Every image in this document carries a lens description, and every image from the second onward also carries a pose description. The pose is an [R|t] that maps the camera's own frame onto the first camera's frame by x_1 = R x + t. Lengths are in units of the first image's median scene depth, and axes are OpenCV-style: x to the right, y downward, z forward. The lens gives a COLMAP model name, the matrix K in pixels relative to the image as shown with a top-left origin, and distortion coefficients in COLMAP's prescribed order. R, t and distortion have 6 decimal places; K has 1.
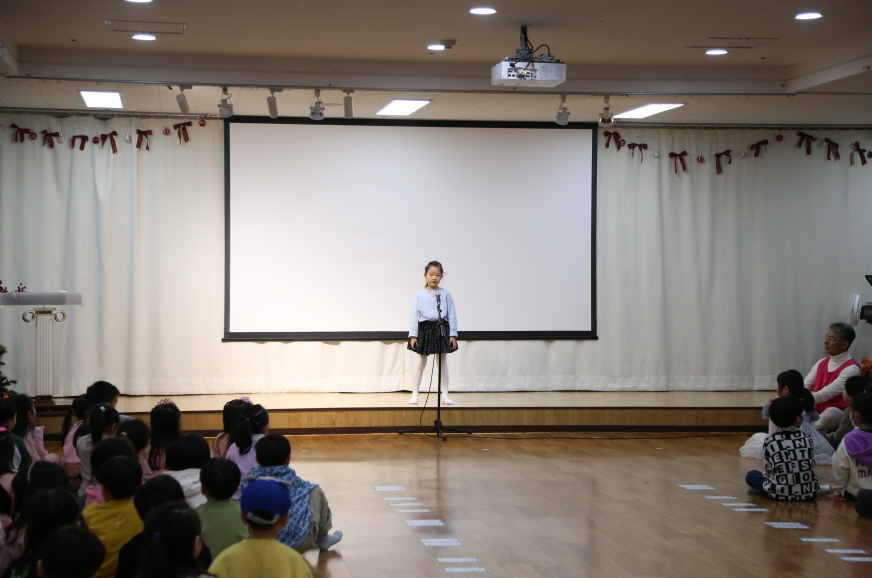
lens RADIAL K [[1902.7, 0, 457.1], [0, 1902.7, 275.3], [0, 0, 1]] dist [0.595696, 0.000000]
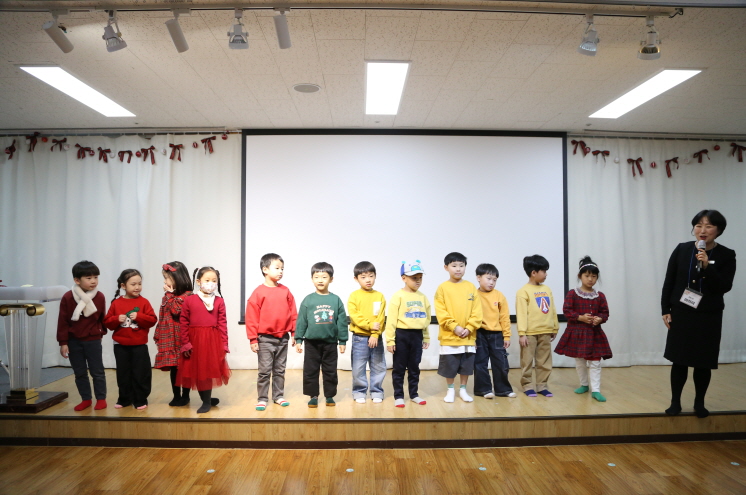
lens RADIAL K [[527.8, 0, 369.0], [0, 527.8, 247.8], [0, 0, 1]] dist [-0.123239, 0.067351]
pose [[0.988649, -0.007433, -0.150061, 0.002129], [0.003901, 0.999709, -0.023816, -0.003426], [0.150195, 0.022960, 0.988390, 0.679593]]
